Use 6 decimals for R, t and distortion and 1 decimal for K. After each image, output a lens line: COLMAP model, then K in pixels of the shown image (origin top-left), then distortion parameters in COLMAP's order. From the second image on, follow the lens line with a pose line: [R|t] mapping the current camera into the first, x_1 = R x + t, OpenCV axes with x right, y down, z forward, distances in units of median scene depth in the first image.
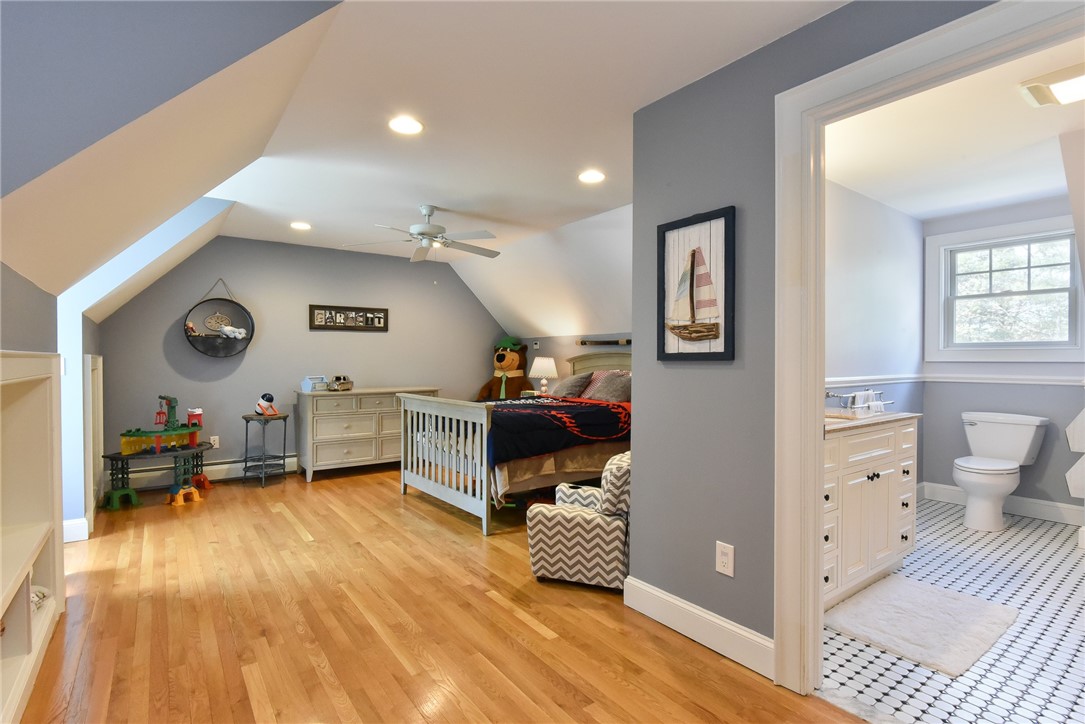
lens RADIAL K [[514.7, 0, 537.4], [0, 514.7, 360.1], [0, 0, 1]] dist [-0.014611, -0.001242]
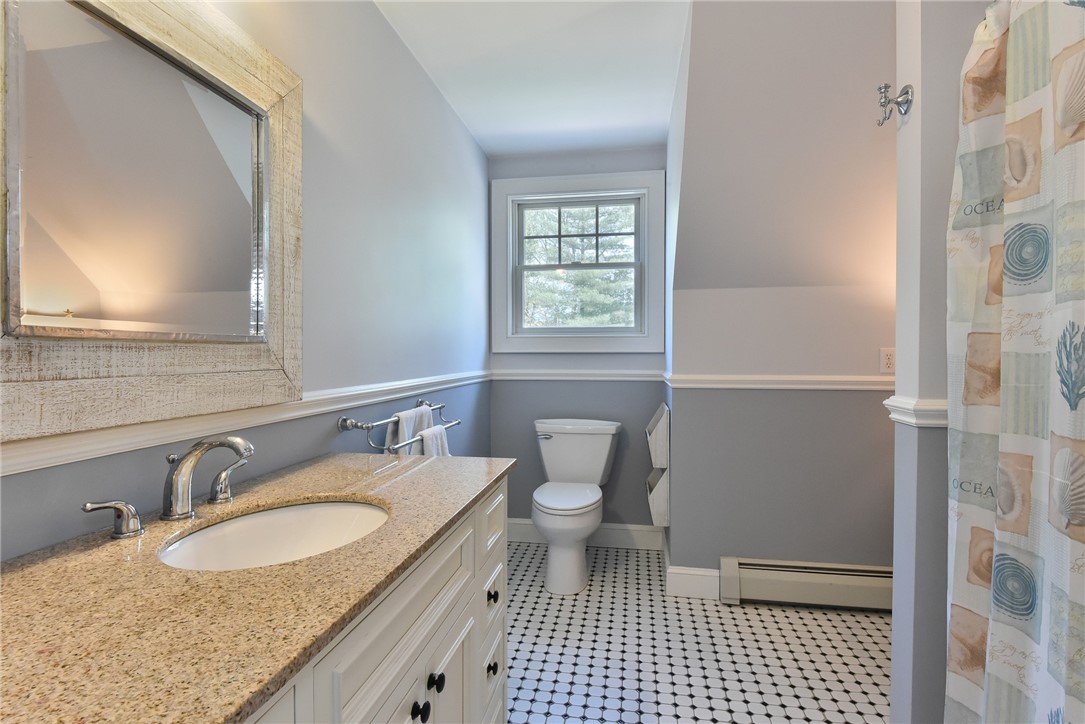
lens RADIAL K [[536.3, 0, 544.2], [0, 536.3, 359.6], [0, 0, 1]] dist [-0.002315, 0.000394]
pose [[0.705251, -0.015680, 0.708784, 0.314902], [0.006157, 0.999853, 0.015994, 0.001218], [-0.708931, -0.006916, 0.705244, 0.473907]]
